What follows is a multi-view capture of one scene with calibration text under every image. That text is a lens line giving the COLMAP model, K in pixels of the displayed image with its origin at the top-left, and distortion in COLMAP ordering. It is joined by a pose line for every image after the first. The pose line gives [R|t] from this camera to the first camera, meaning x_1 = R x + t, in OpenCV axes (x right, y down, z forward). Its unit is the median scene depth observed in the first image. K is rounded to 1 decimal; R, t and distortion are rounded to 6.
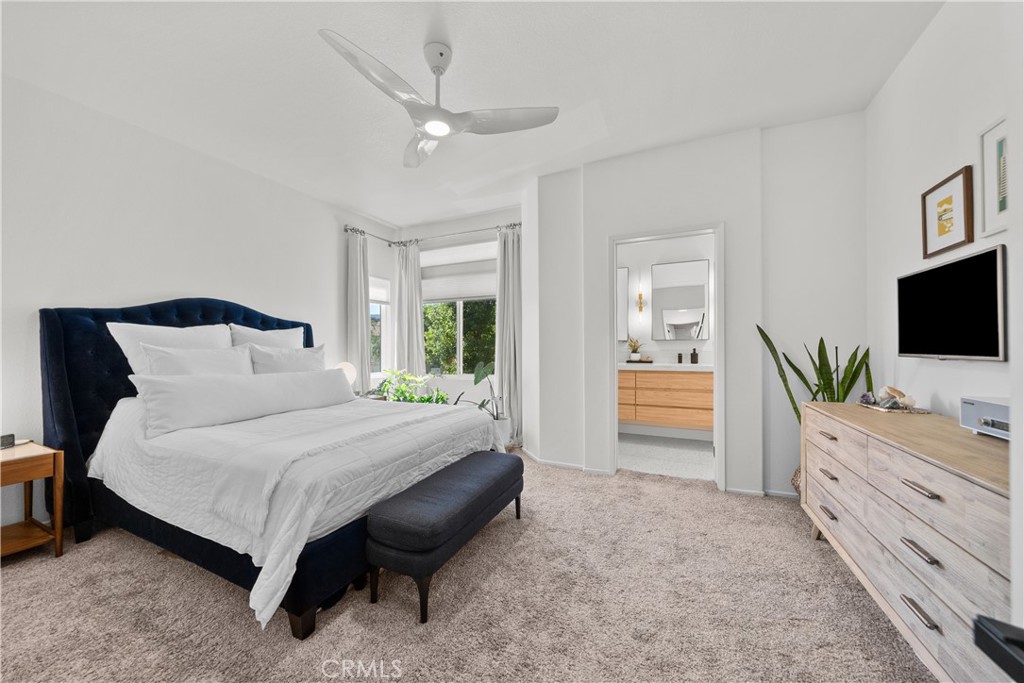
lens RADIAL K [[365.9, 0, 507.3], [0, 365.9, 349.7], [0, 0, 1]] dist [-0.003092, -0.000385]
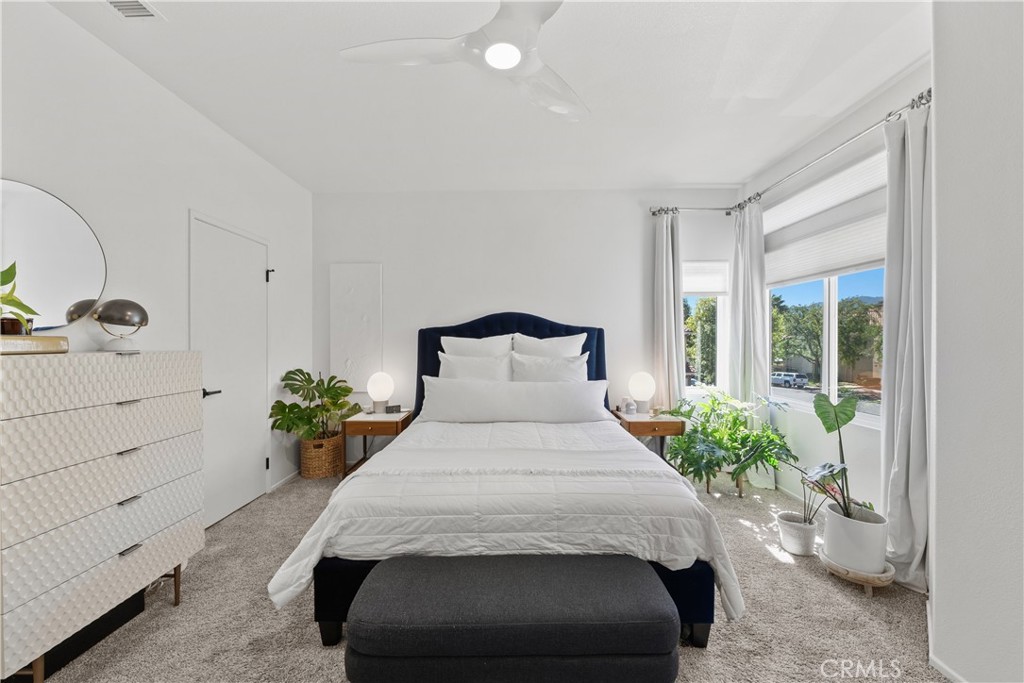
lens RADIAL K [[386.9, 0, 510.1], [0, 386.9, 342.6], [0, 0, 1]] dist [-0.002606, -0.000121]
pose [[0.420845, 0.011328, -0.907062, 0.308502], [-0.008926, 0.999925, 0.008347, -0.049371], [0.907088, 0.004584, 0.420915, 0.450007]]
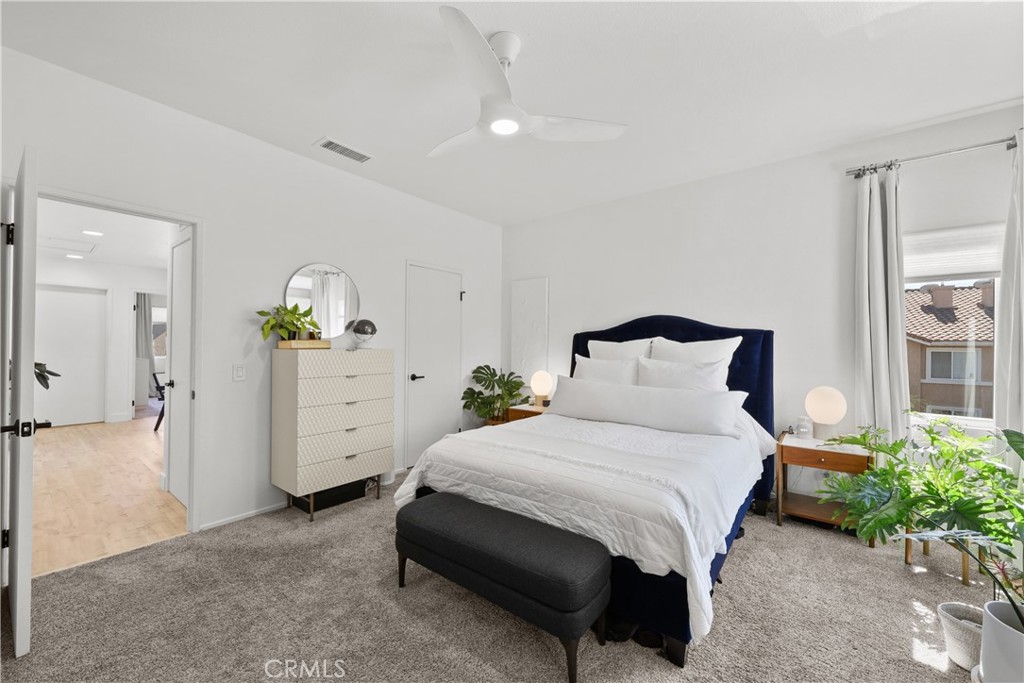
lens RADIAL K [[405.8, 0, 507.8], [0, 405.8, 342.3], [0, 0, 1]] dist [-0.001561, -0.000245]
pose [[-0.231044, 0.003546, -0.972937, 0.504100], [-0.011799, 0.999910, 0.006447, -0.055290], [0.972872, 0.012969, -0.230981, 0.796514]]
